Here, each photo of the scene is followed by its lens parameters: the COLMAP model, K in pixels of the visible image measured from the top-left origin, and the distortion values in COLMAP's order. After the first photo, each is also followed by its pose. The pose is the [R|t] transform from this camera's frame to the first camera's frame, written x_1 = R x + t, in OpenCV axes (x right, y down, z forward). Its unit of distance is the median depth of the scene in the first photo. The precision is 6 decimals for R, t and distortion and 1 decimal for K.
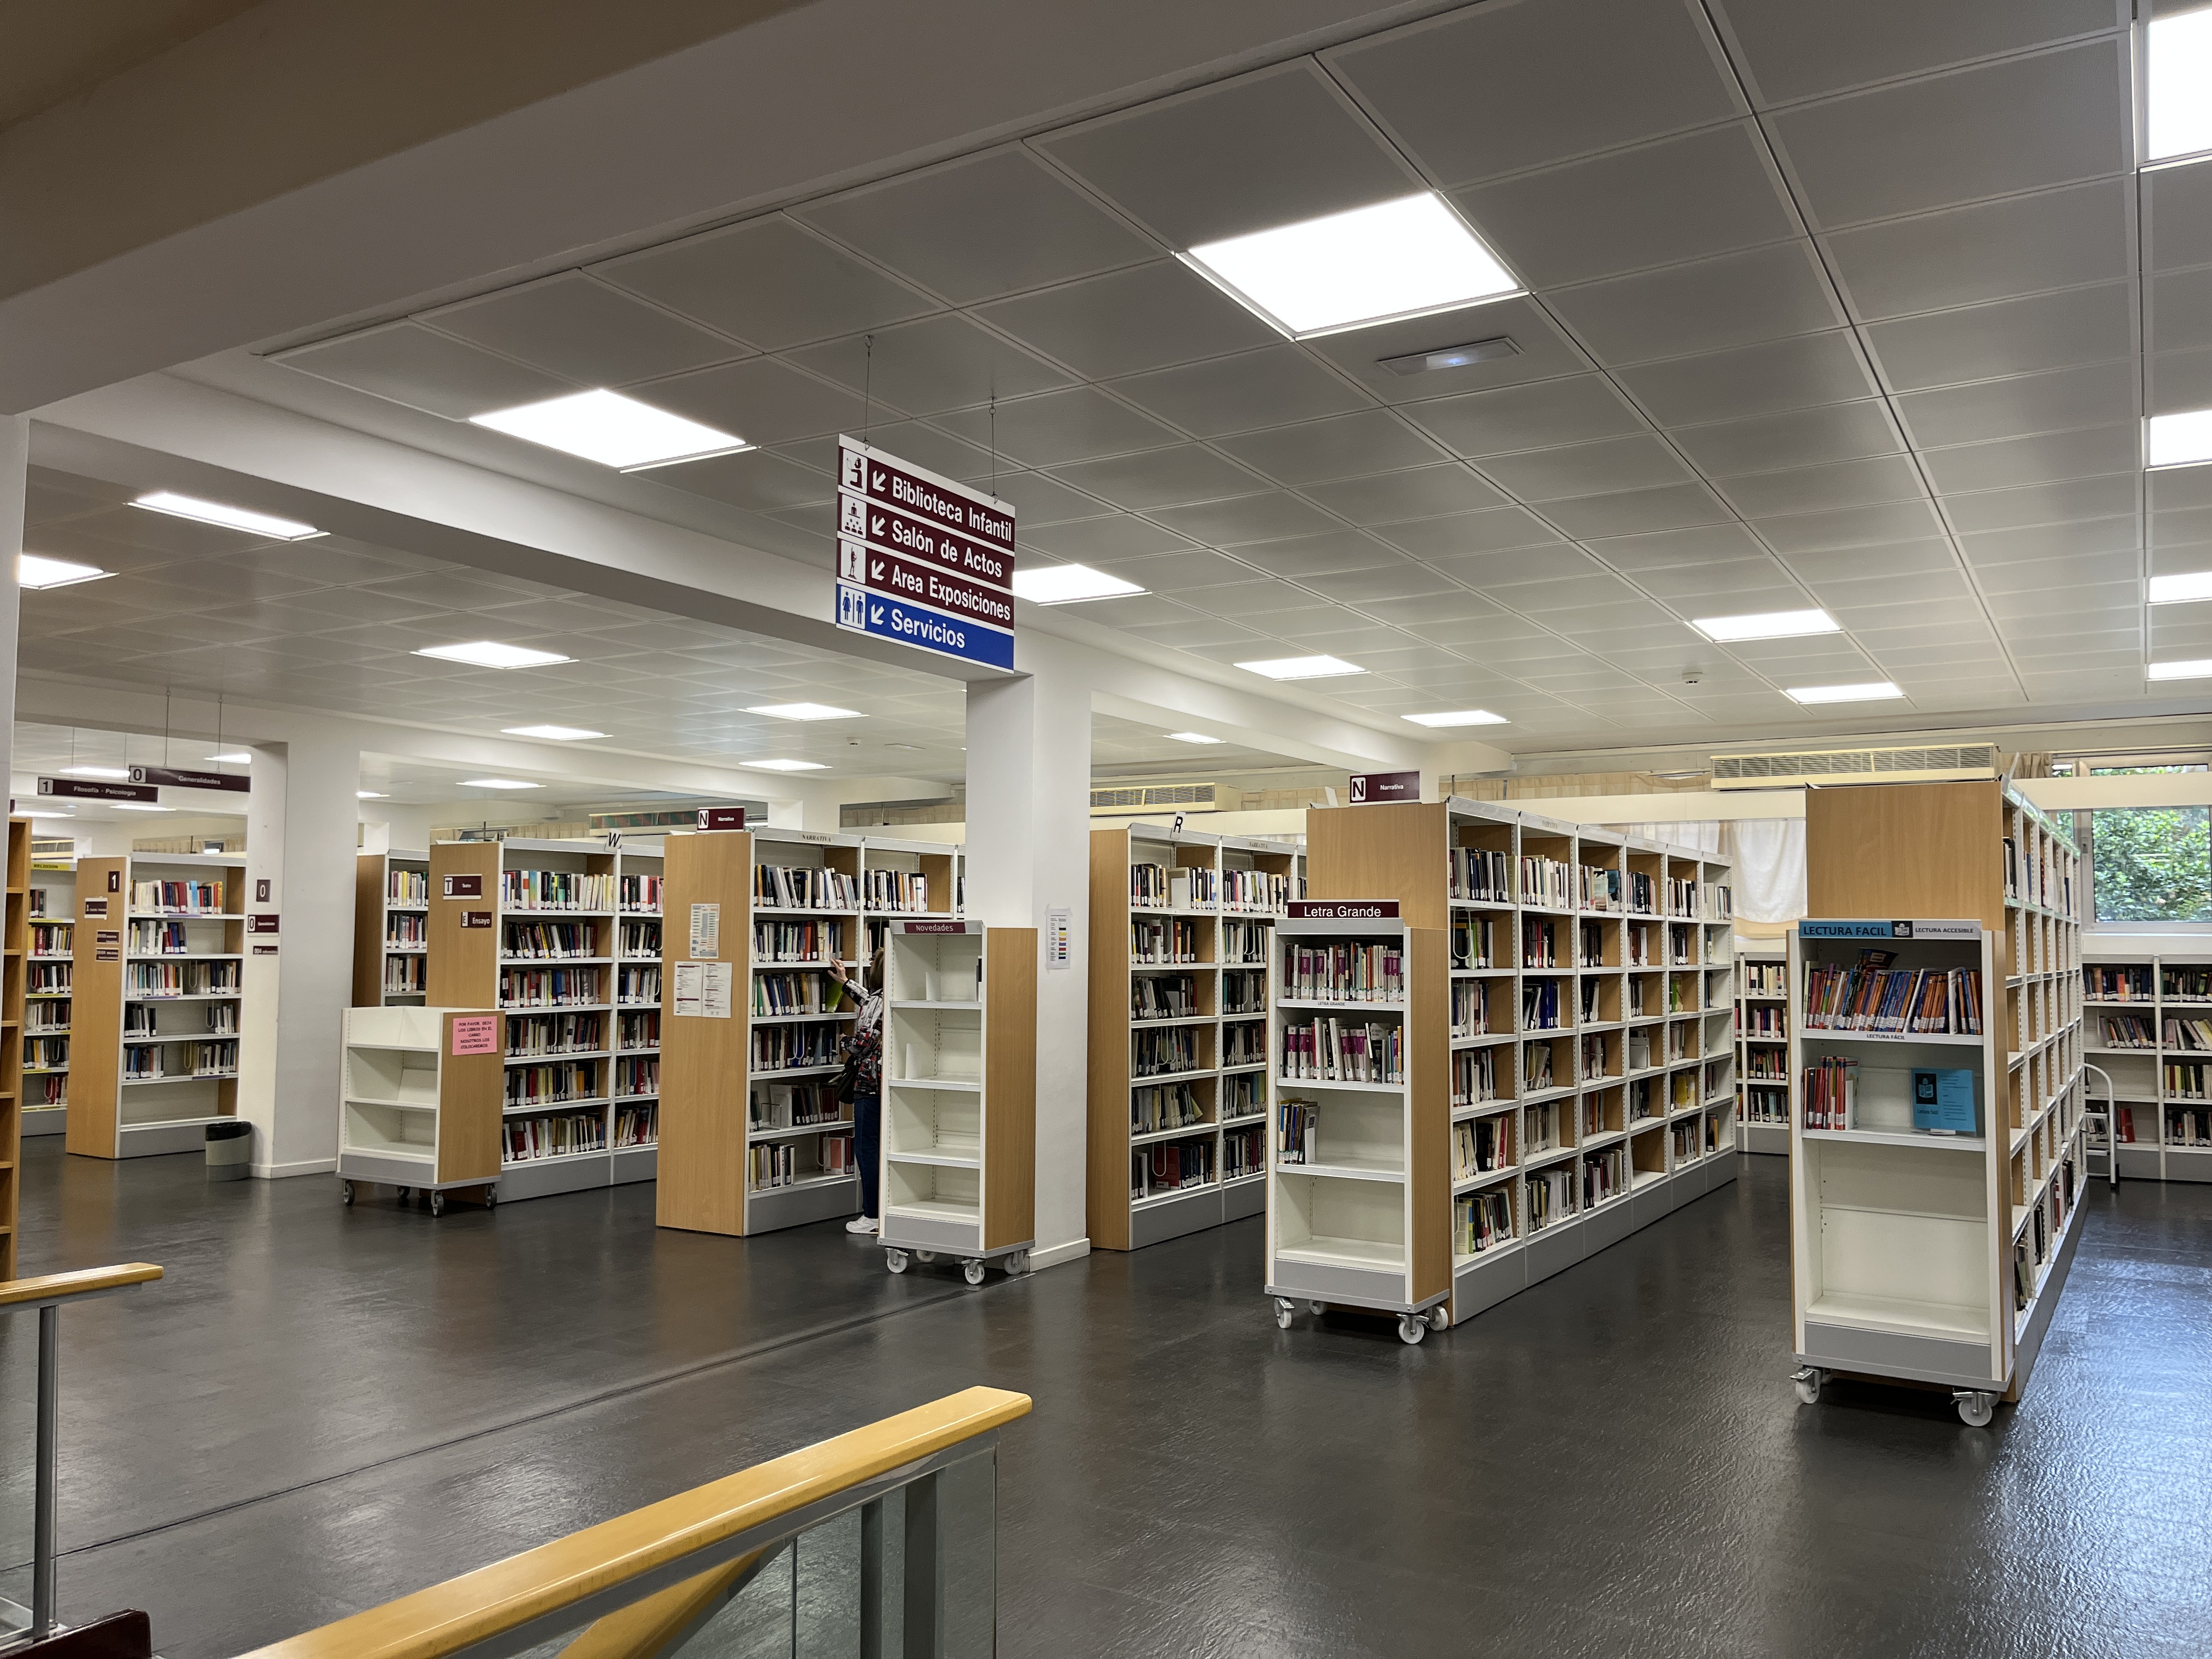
lens RADIAL K [[1680.3, 0, 1109.9], [0, 1680.3, 838.3], [0, 0, 1]] dist [0.024721, 0.011924]
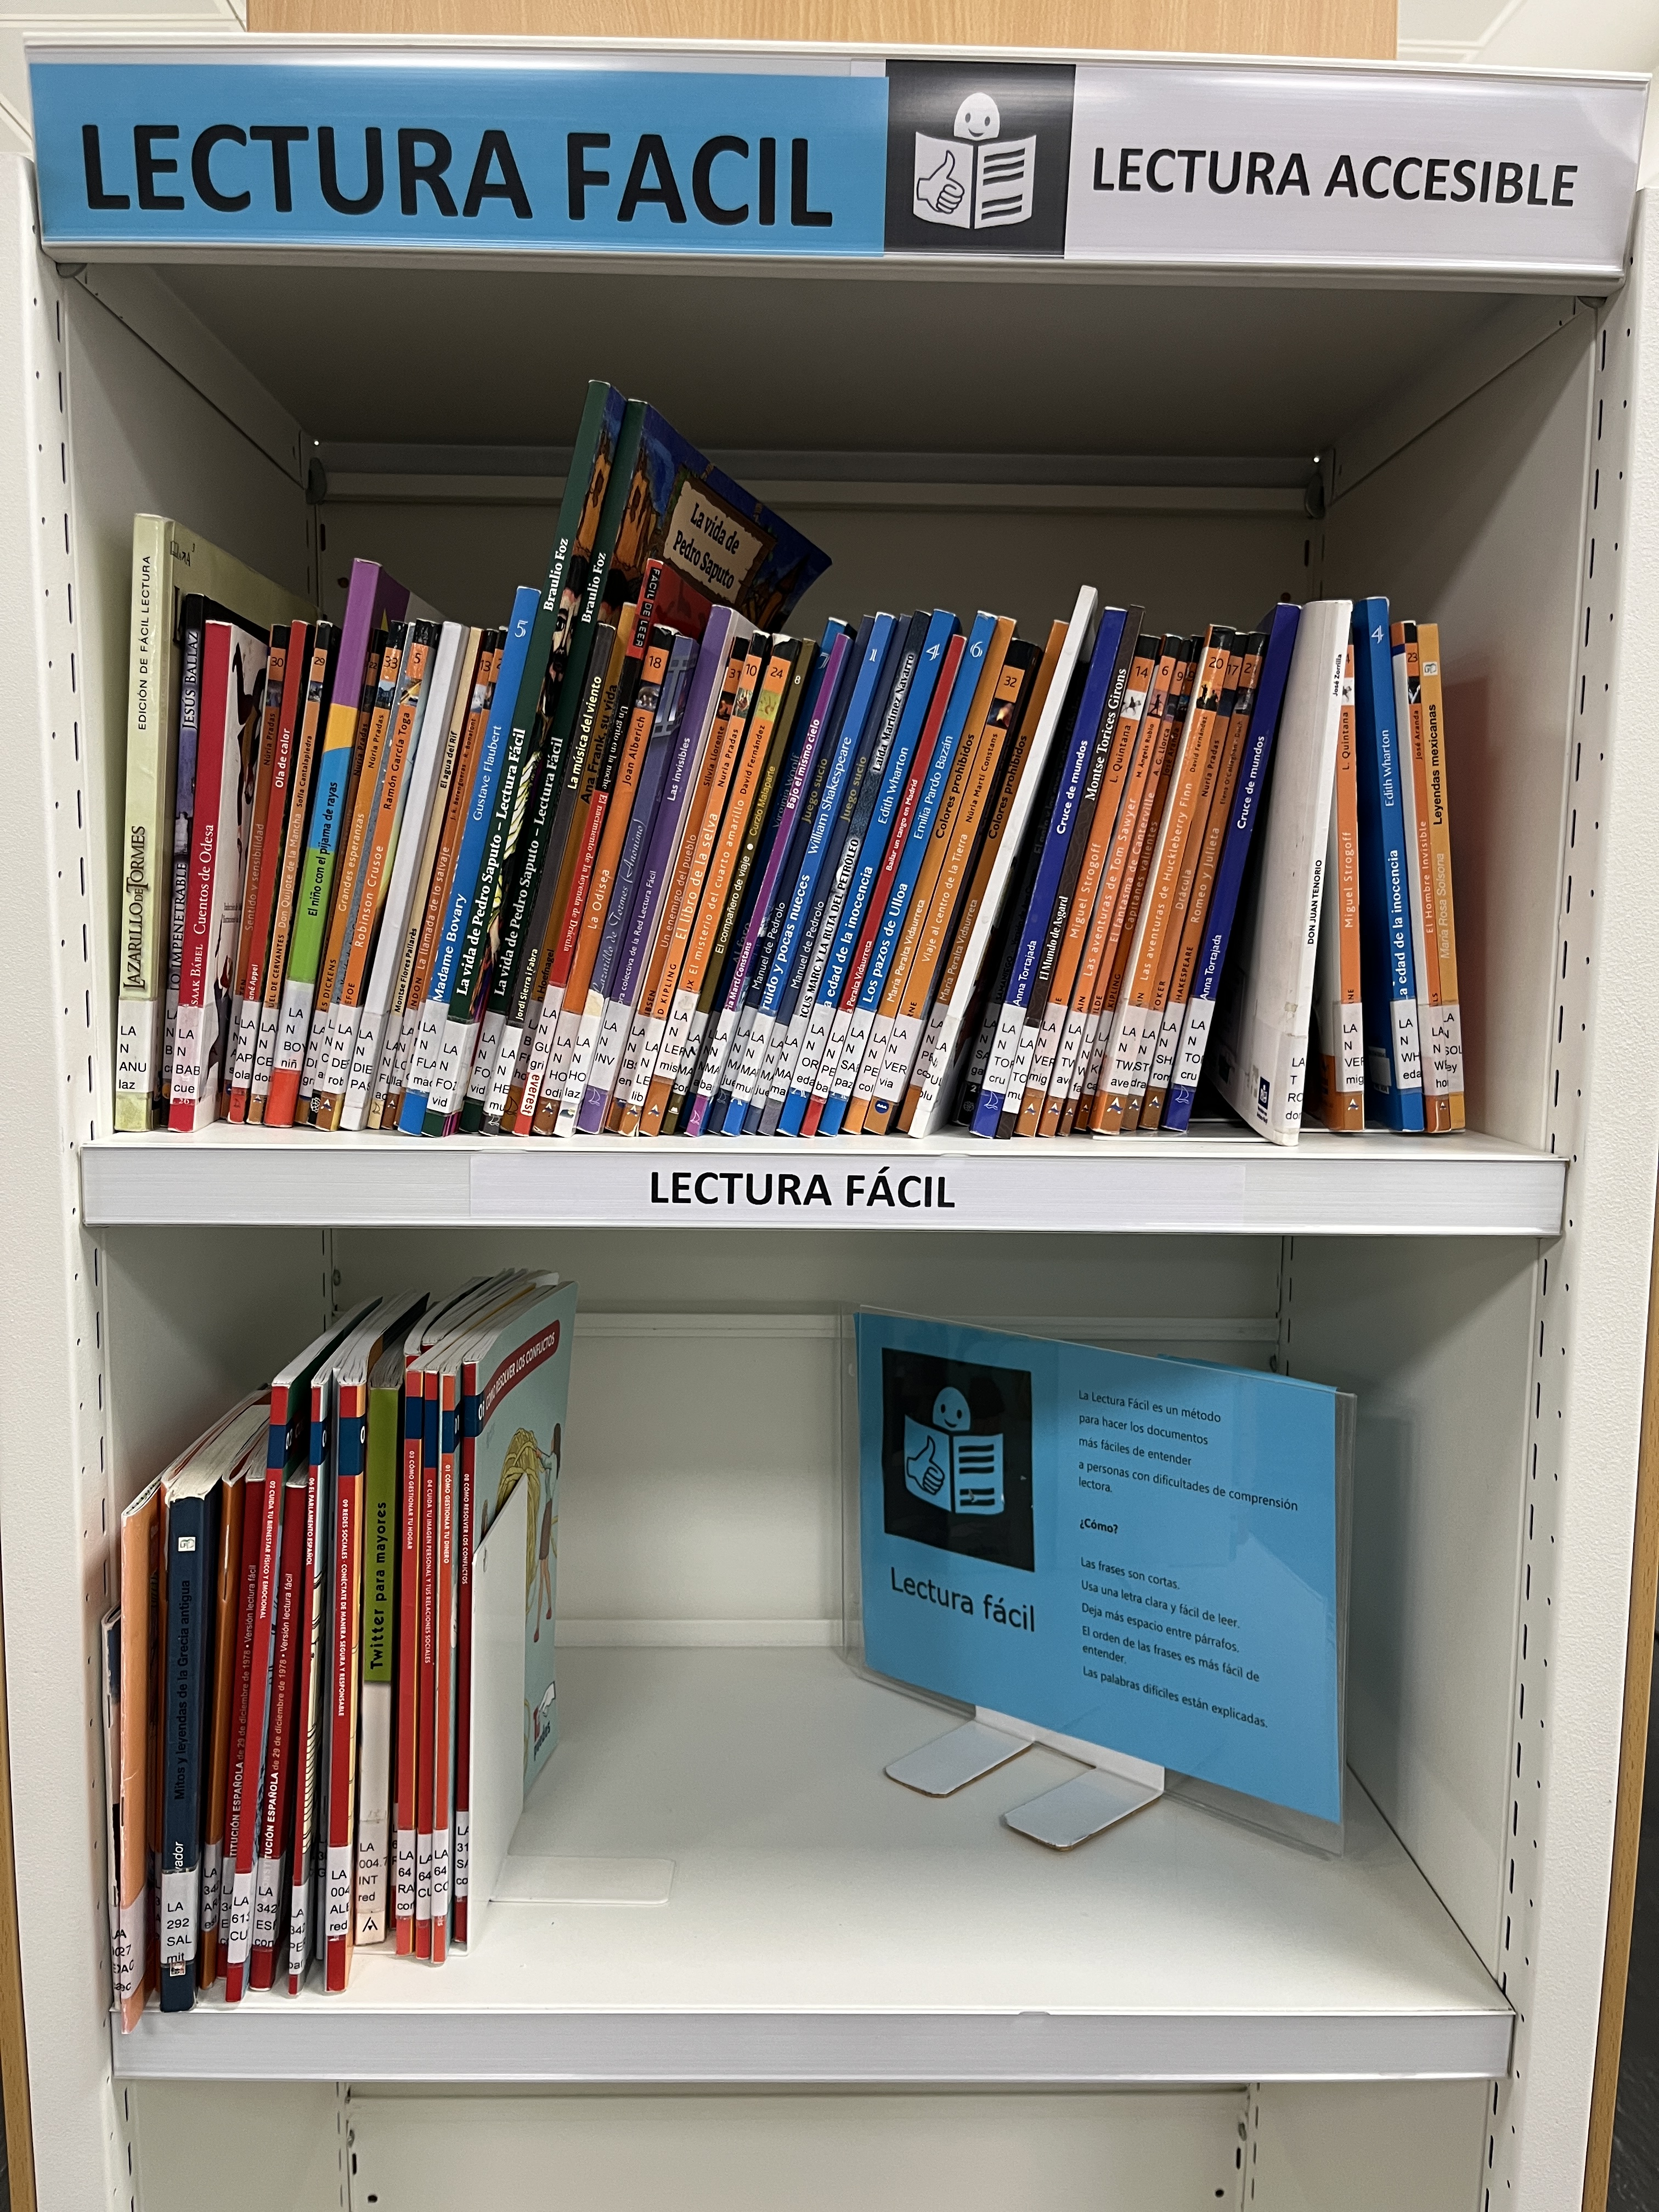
lens RADIAL K [[1680.3, 0, 827.1], [0, 1680.3, 1108.0], [0, 0, 1]] dist [0.024721, 0.011924]
pose [[0.832086, -0.062933, 0.551065, 0.394126], [-0.033164, 0.986119, 0.162693, 0.092626], [-0.553655, -0.153650, 0.818449, 0.897095]]
